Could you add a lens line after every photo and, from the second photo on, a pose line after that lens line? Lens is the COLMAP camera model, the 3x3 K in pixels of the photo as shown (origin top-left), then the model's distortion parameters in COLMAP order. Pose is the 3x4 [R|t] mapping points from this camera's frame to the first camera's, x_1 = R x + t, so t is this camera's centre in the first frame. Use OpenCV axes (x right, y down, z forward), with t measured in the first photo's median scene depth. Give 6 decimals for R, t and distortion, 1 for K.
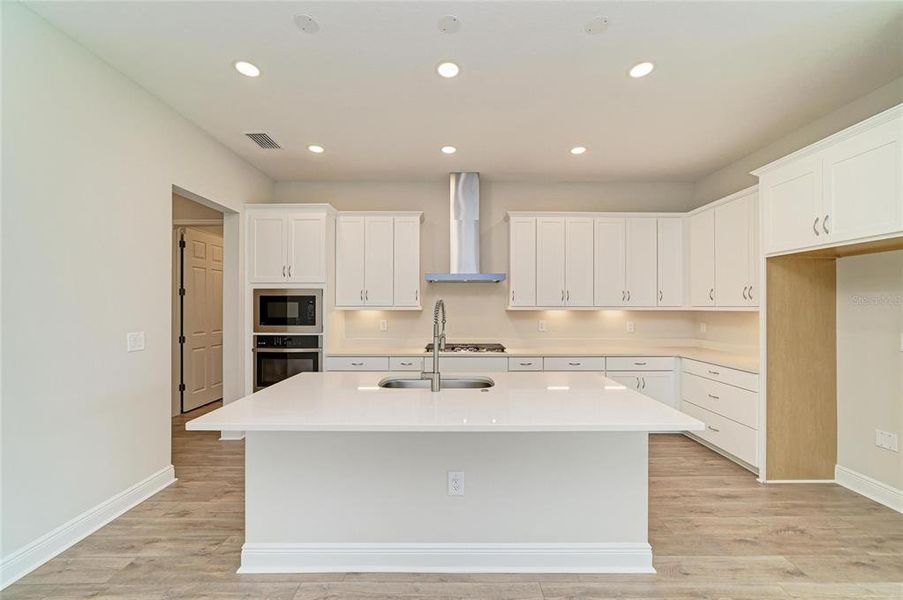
lens RADIAL K [[331.9, 0, 450.1], [0, 331.9, 303.5], [0, 0, 1]] dist [-0.003412, 0.001211]
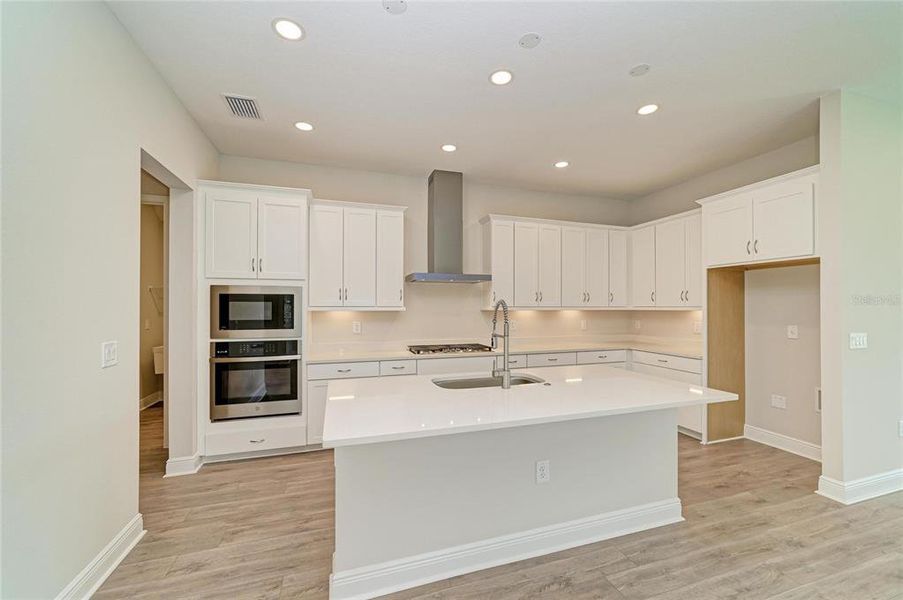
lens RADIAL K [[353.9, 0, 446.5], [0, 353.9, 302.5], [0, 0, 1]] dist [-0.001385, 0.000572]
pose [[0.952164, 0.002936, 0.305573, -0.336303], [-0.002161, 0.999994, -0.002876, -0.000542], [-0.305579, 0.002078, 0.952164, 0.001621]]
